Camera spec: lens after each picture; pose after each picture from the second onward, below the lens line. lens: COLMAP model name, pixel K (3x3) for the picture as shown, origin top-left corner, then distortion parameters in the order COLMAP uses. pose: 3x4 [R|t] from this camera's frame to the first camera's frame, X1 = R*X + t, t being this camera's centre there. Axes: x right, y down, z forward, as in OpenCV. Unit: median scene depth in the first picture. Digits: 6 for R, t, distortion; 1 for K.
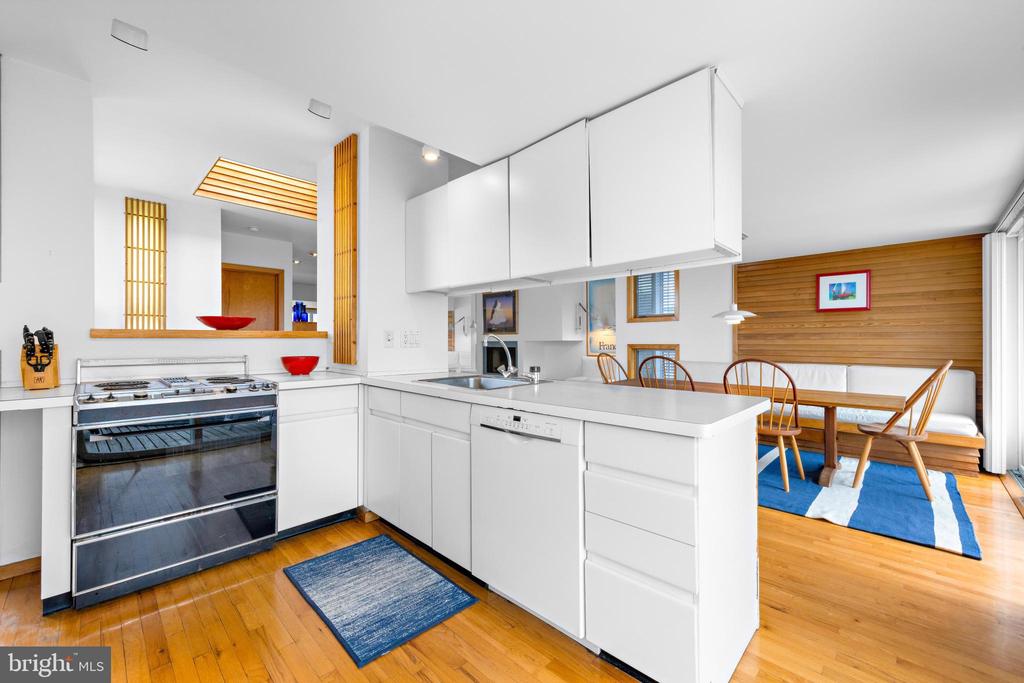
lens RADIAL K [[408.6, 0, 512.0], [0, 408.6, 341.5], [0, 0, 1]] dist [0.000712, 0.000046]
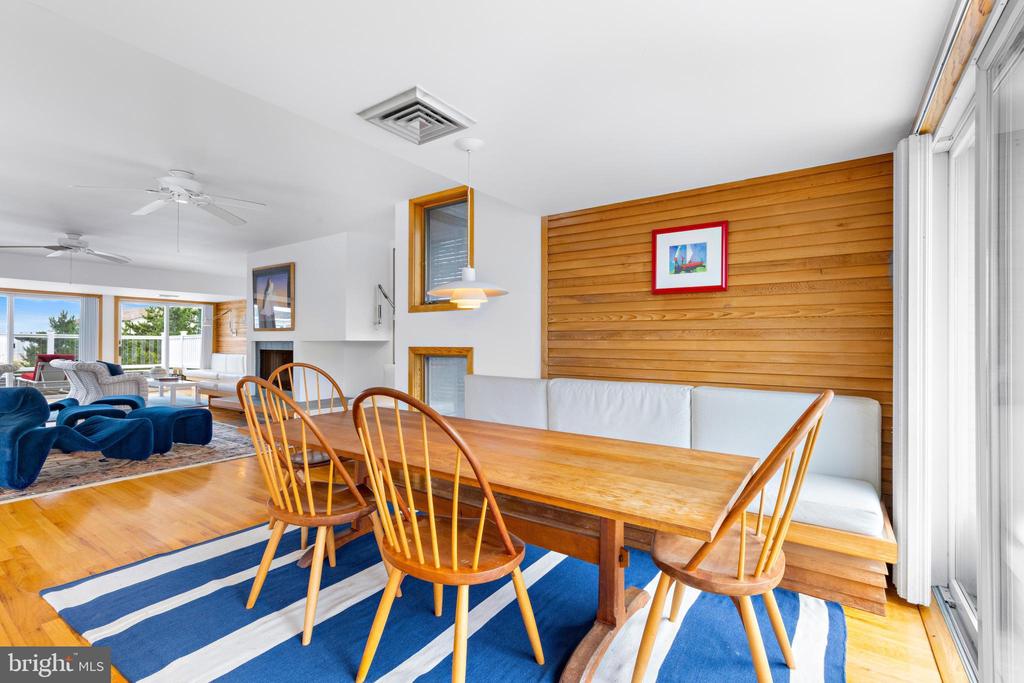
lens RADIAL K [[456.7, 0, 512.0], [0, 456.7, 341.5], [0, 0, 1]] dist [0.003307, 0.000174]
pose [[0.986089, 0.004134, 0.166168, 0.474729], [-0.004183, 0.999991, -0.000056, -0.003150], [-0.166167, -0.000640, 0.986097, 0.417128]]
